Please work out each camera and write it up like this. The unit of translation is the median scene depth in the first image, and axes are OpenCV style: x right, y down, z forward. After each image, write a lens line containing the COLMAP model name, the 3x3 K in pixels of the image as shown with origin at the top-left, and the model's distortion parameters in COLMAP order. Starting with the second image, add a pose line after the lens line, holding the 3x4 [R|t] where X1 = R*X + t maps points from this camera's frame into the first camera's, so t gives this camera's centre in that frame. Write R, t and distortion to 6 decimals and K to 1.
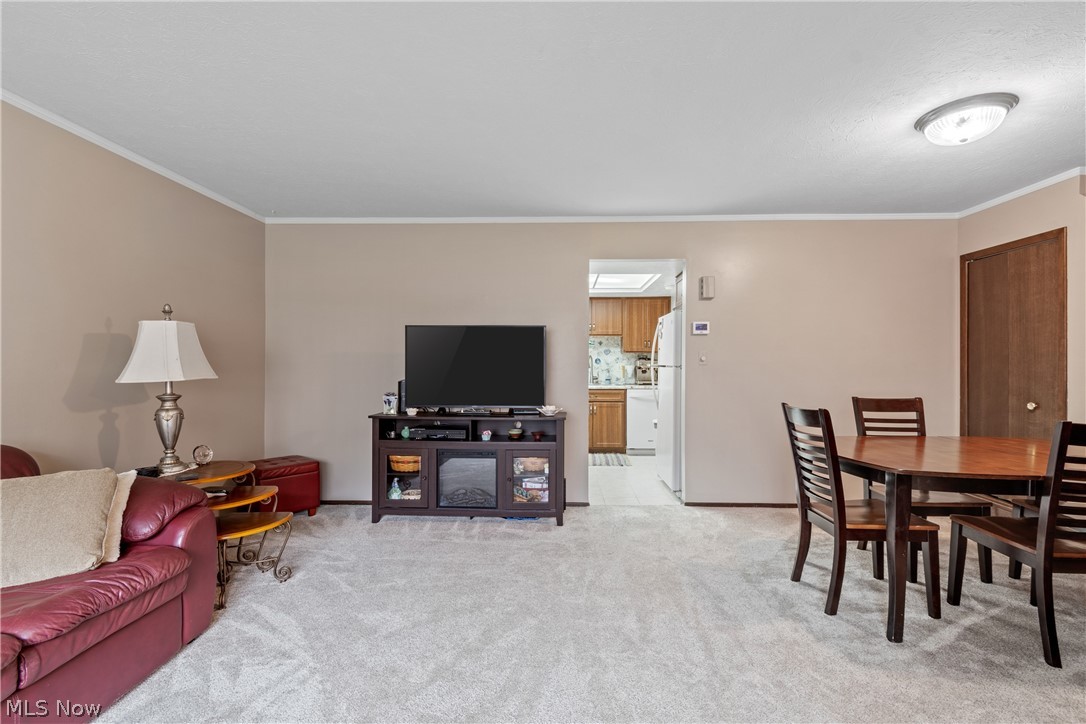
lens RADIAL K [[484.8, 0, 551.9], [0, 484.8, 361.2], [0, 0, 1]] dist [0.002462, -0.000171]
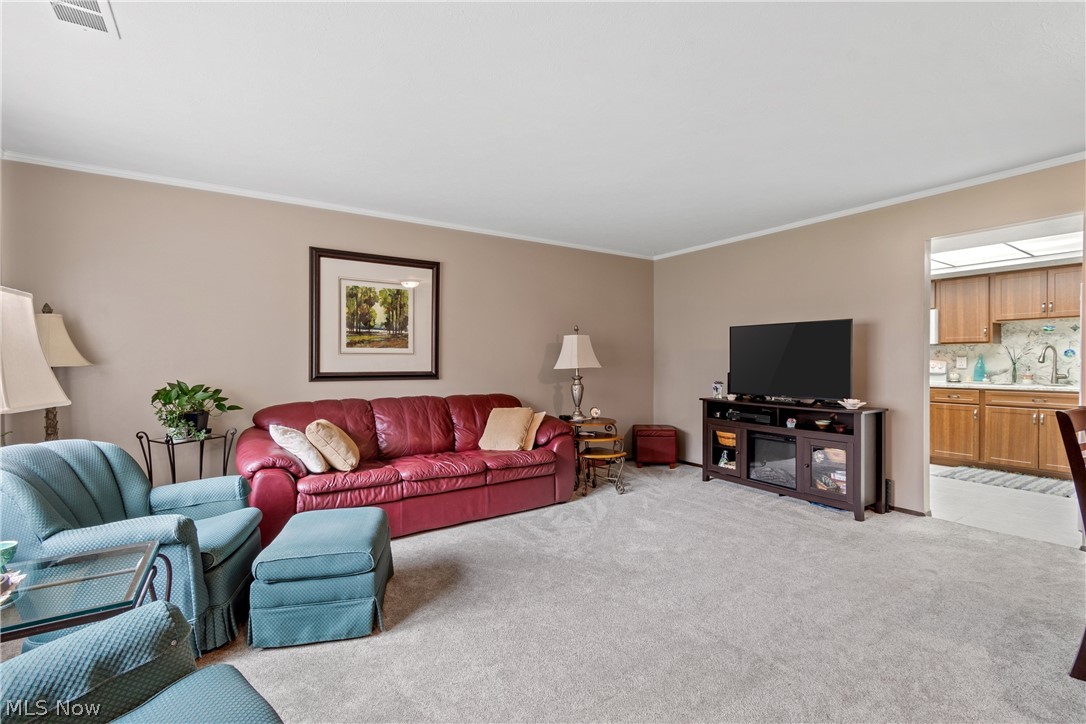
lens RADIAL K [[487.8, 0, 553.9], [0, 487.8, 361.0], [0, 0, 1]] dist [-0.000668, -0.000002]
pose [[0.581506, -0.000914, -0.813542, 0.458097], [0.008272, 0.999954, 0.004789, 0.002943], [0.813500, -0.009515, 0.581487, -0.080401]]
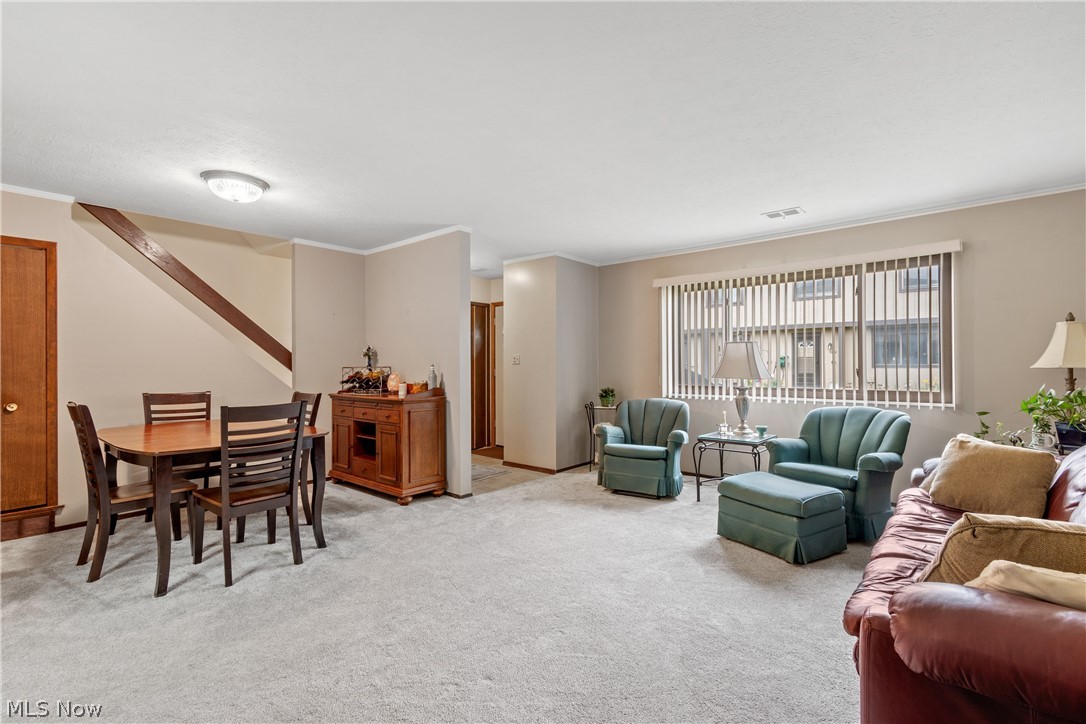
lens RADIAL K [[484.8, 0, 551.9], [0, 484.8, 361.2], [0, 0, 1]] dist [0.002462, -0.000171]
pose [[-0.779741, 0.003733, 0.626091, -0.457100], [-0.000524, 0.999978, -0.006615, 0.003281], [-0.626102, -0.005486, -0.779722, 0.992889]]
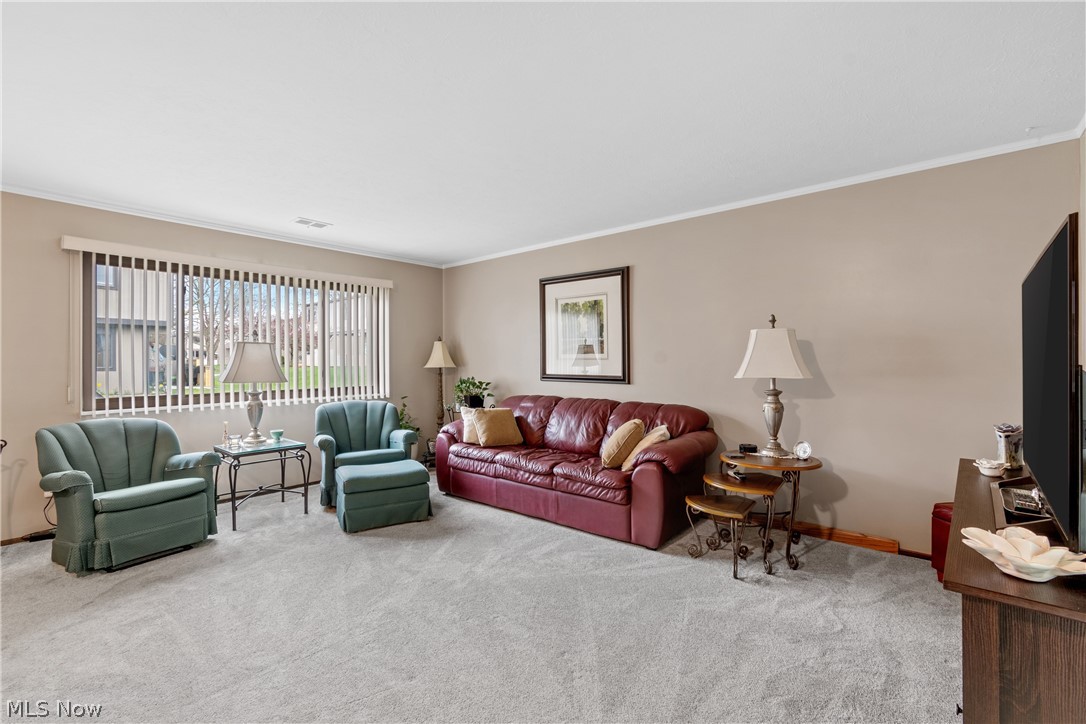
lens RADIAL K [[478.5, 0, 552.6], [0, 478.5, 360.9], [0, 0, 1]] dist [0.003415, -0.000010]
pose [[-0.624517, -0.001213, -0.781010, 0.344600], [0.006745, 0.999953, -0.006947, 0.001269], [0.780982, -0.009606, -0.624480, 0.971538]]
